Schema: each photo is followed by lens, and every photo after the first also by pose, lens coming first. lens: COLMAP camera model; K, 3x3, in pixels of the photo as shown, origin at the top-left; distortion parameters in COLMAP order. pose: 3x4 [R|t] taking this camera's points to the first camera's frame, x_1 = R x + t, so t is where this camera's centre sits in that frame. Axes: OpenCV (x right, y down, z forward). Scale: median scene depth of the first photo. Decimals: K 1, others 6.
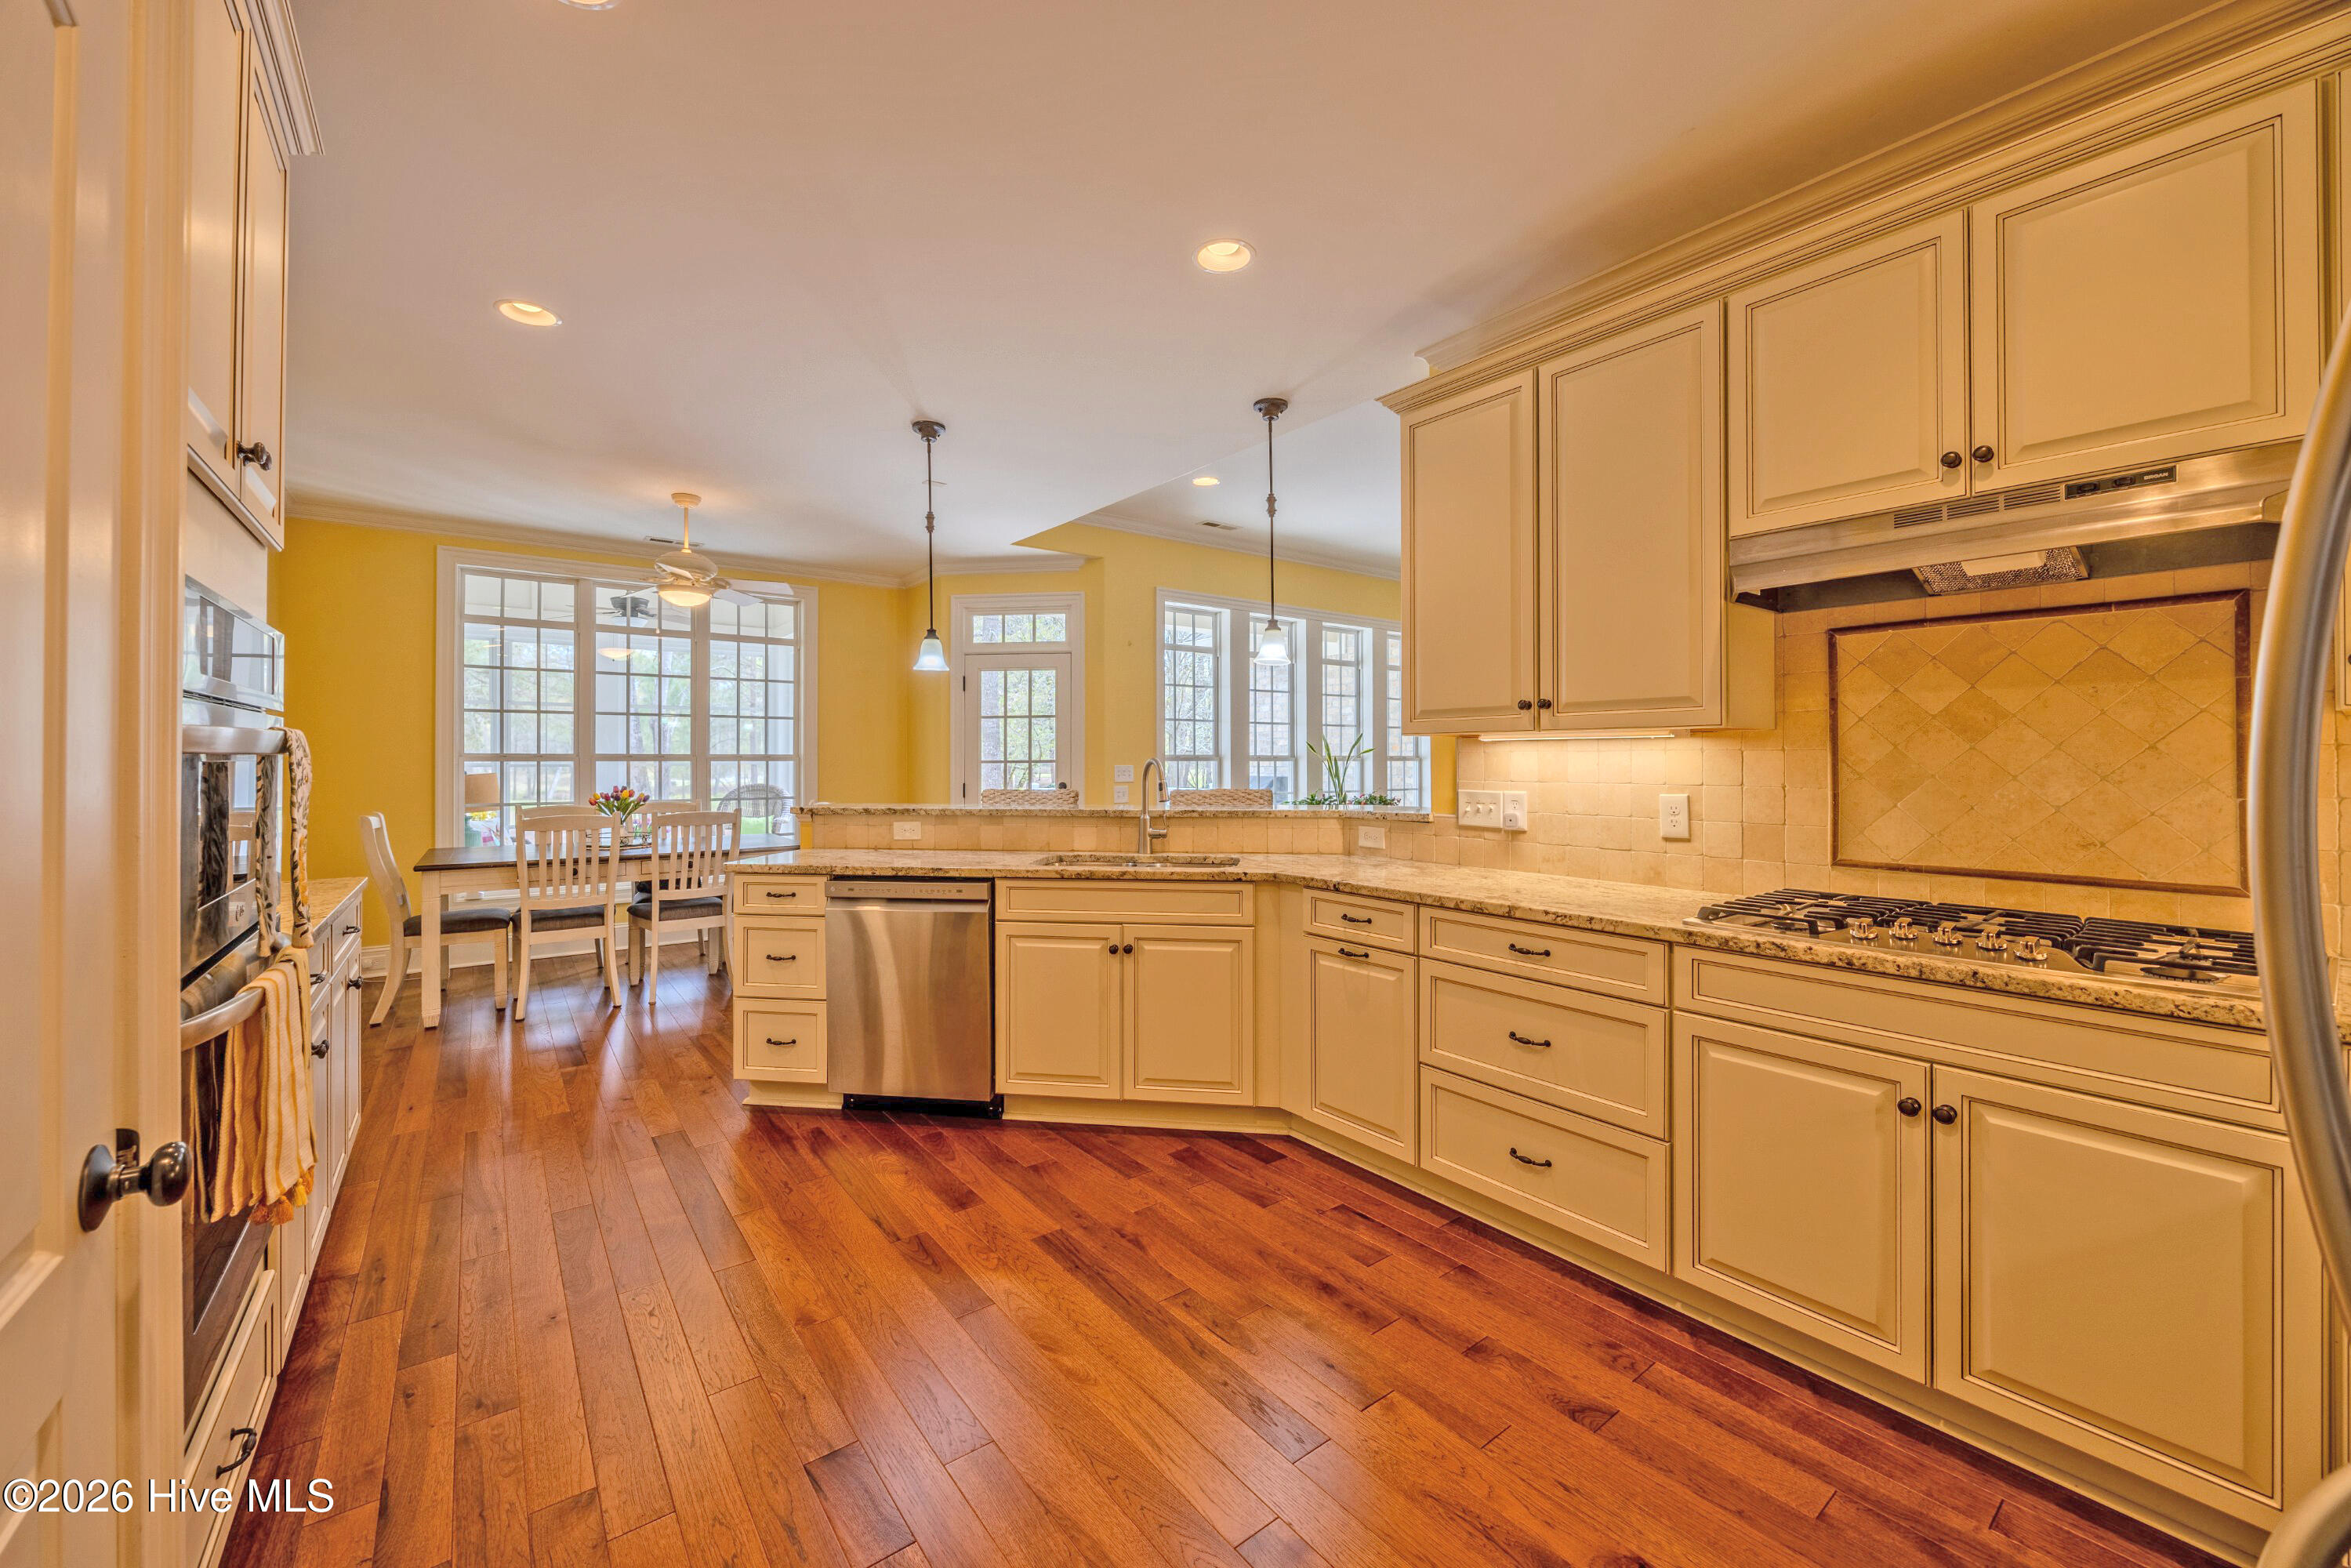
lens RADIAL K [[888.5, 0, 1175.1], [0, 888.5, 754.2], [0, 0, 1]] dist [-0.000606, 0.000074]
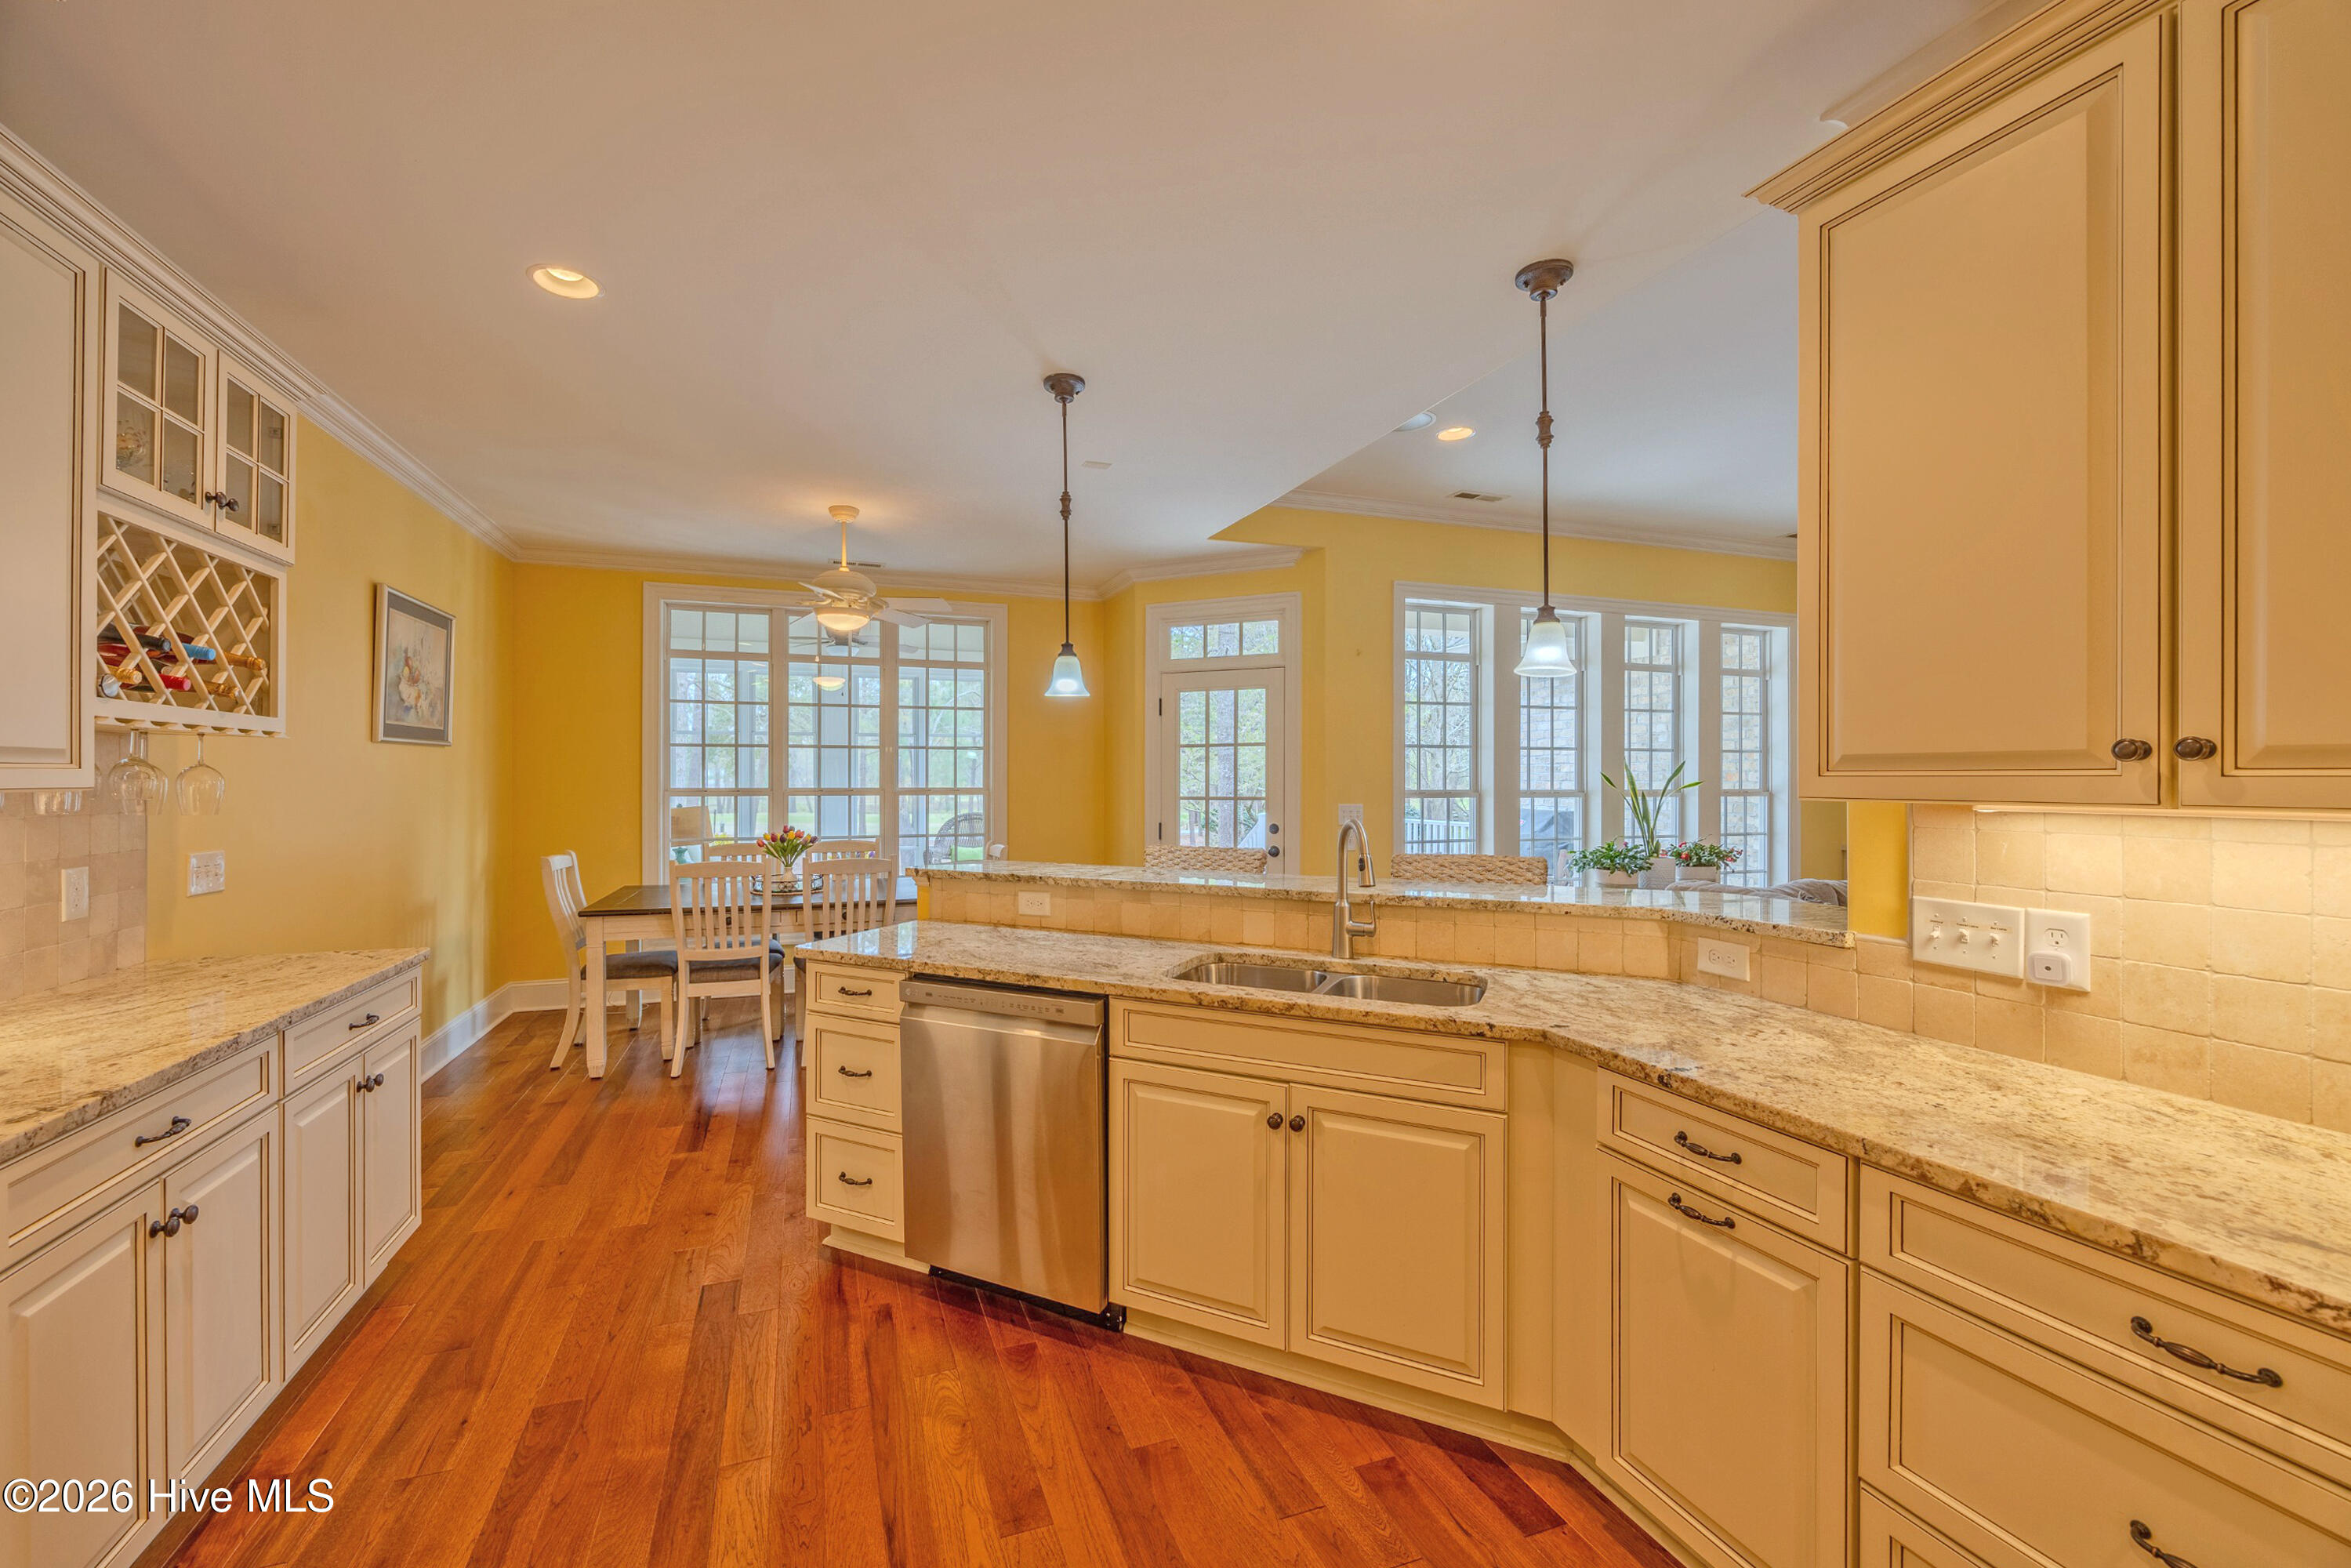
lens RADIAL K [[917.7, 0, 1133.0], [0, 917.7, 774.2], [0, 0, 1]] dist [-0.001316, 0.000418]
pose [[0.948075, 0.003428, -0.318029, 0.035801], [-0.002720, 0.999993, 0.002672, -0.028829], [0.318036, -0.001669, 0.948077, 0.258132]]
